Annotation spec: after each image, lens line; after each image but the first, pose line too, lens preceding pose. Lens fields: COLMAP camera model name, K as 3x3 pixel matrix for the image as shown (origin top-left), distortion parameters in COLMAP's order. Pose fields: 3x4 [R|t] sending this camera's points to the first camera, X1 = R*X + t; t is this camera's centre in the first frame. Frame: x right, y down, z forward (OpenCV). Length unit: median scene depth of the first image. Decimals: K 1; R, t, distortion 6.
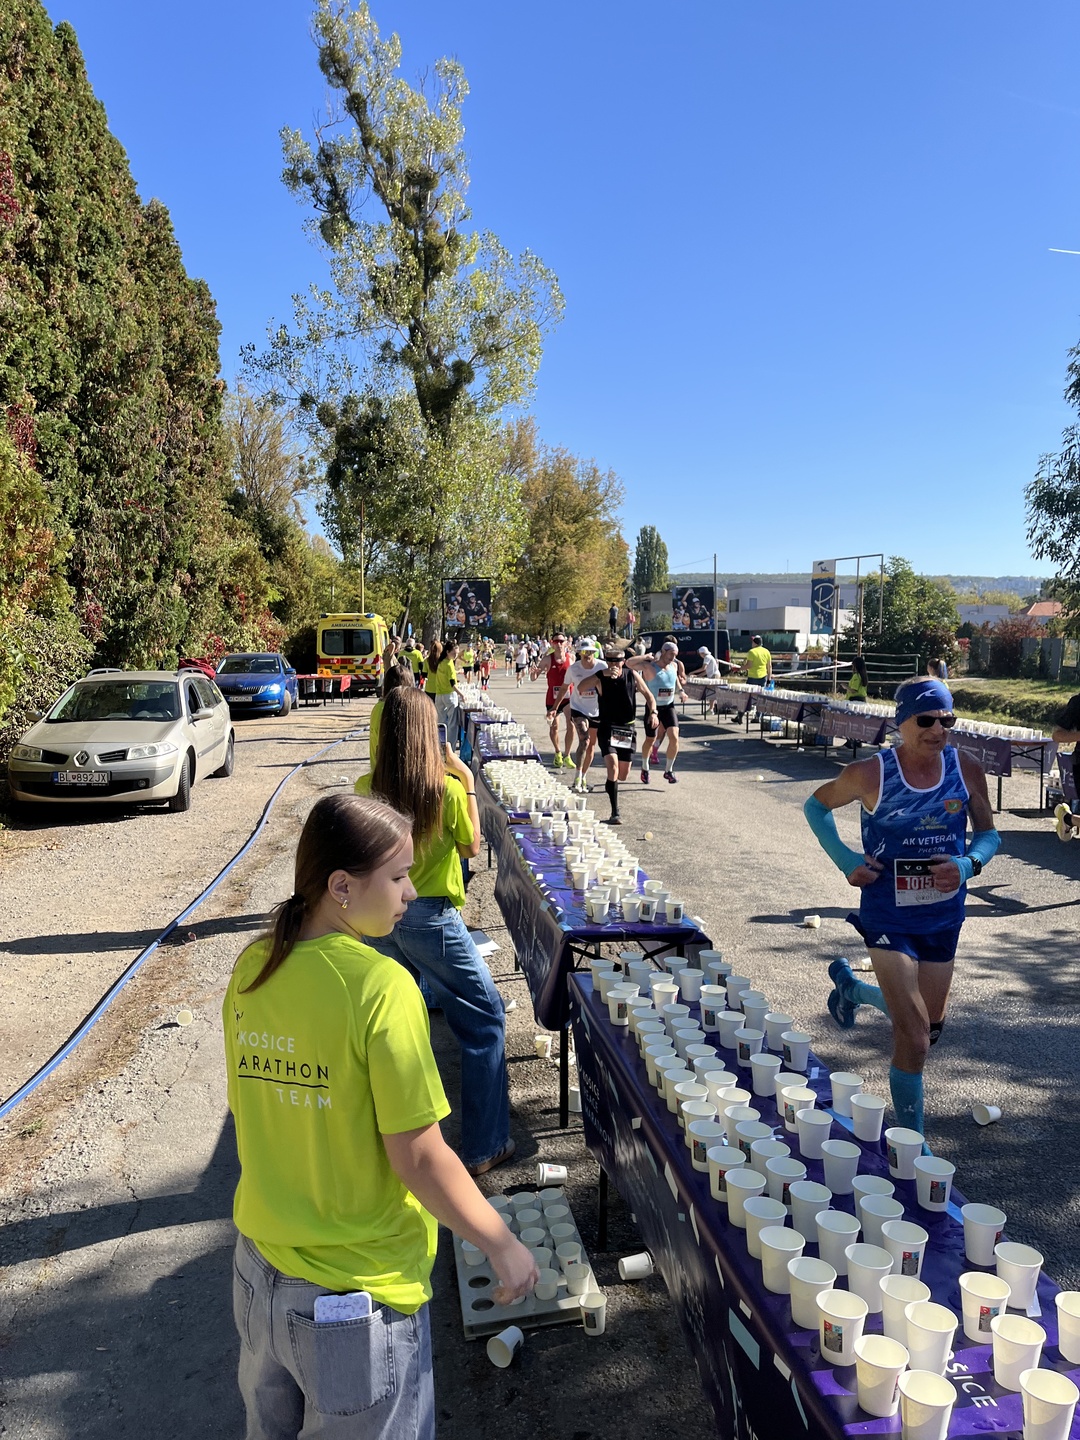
lens RADIAL K [[1096.2, 0, 522.3], [0, 1096.2, 715.1], [0, 0, 1]] dist [0.073215, -0.084880]
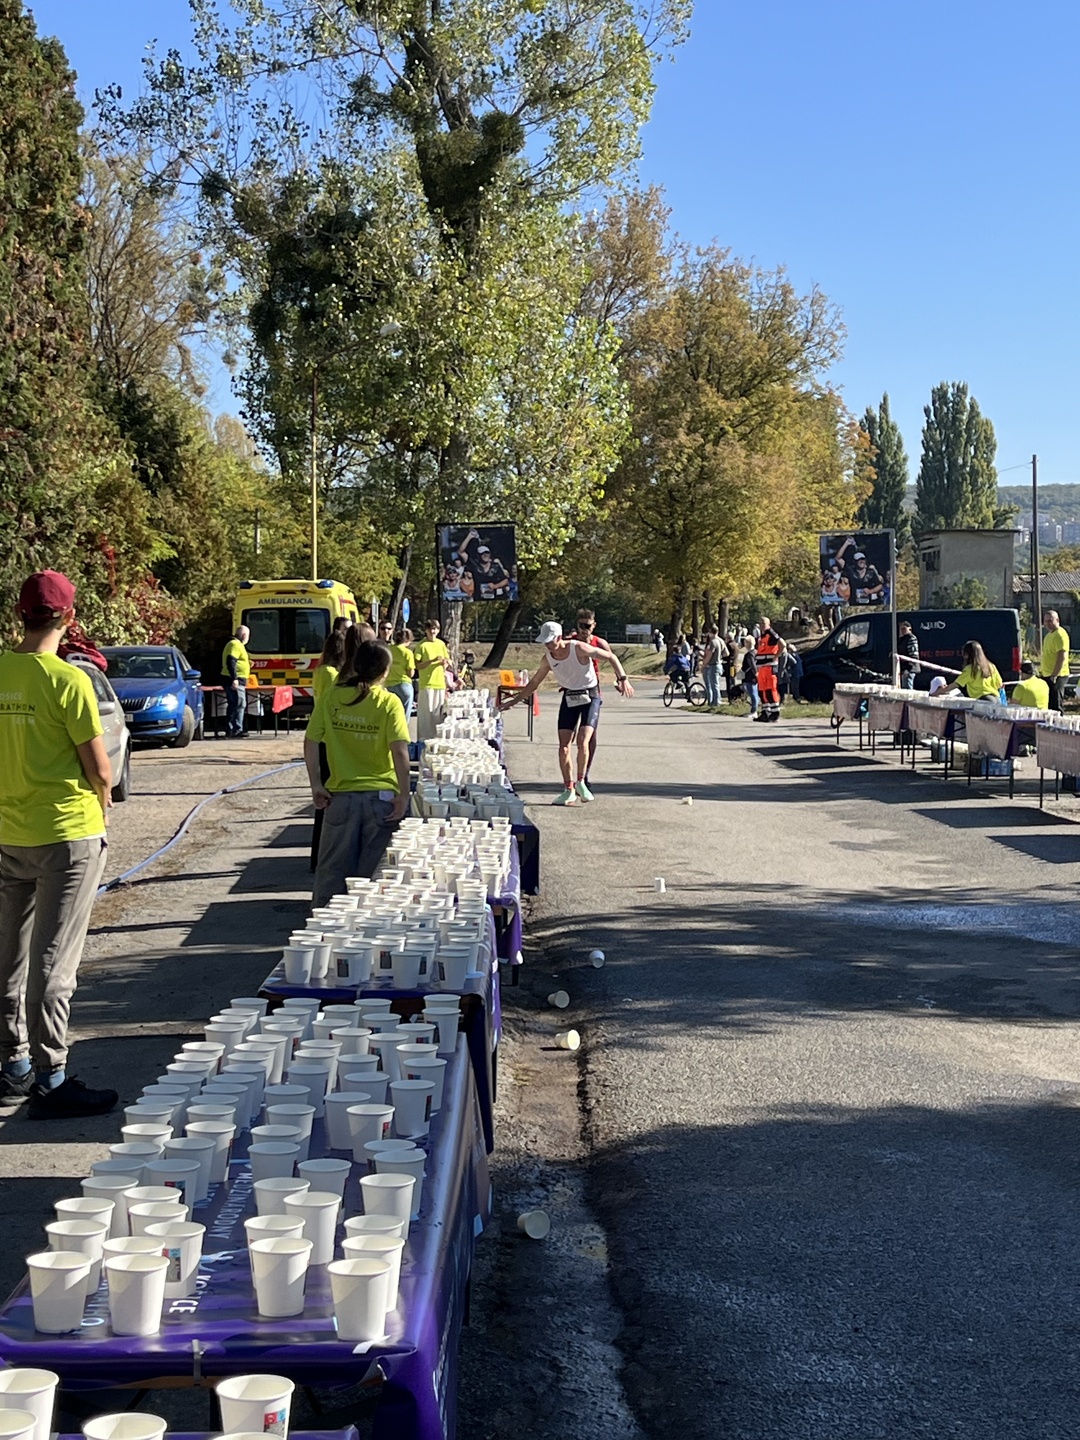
lens RADIAL K [[2505.9, 0, 555.5], [0, 2505.9, 727.4], [0, 0, 1]] dist [0.121738, 0.000000]
pose [[0.998642, -0.000208, -0.052092, 0.036850], [-0.001499, 0.999463, -0.032721, 0.020275], [0.052070, 0.032755, 0.998106, -0.223857]]
